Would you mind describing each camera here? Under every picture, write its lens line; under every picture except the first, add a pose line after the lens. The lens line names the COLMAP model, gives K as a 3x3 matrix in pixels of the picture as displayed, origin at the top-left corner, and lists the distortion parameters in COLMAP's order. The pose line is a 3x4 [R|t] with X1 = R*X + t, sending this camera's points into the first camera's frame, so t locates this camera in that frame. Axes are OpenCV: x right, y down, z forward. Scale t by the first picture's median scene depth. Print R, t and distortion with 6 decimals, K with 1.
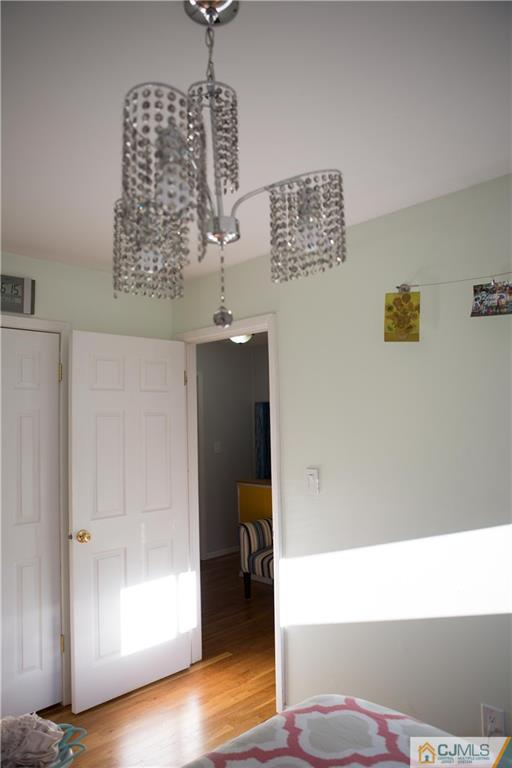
lens RADIAL K [[541.1, 0, 254.6], [0, 541.1, 386.0], [0, 0, 1]] dist [-0.083386, 0.061941]
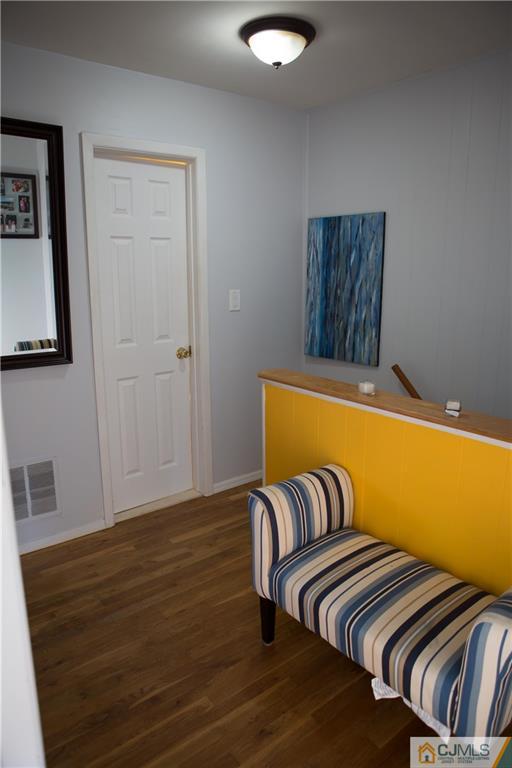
lens RADIAL K [[541.1, 0, 260.4], [0, 541.1, 385.5], [0, 0, 1]] dist [-0.083386, 0.061941]
pose [[0.994881, 0.043525, -0.091198, 0.012598], [-0.016133, 0.959325, 0.281844, 0.058440], [0.099756, -0.278930, 0.955116, 0.622799]]
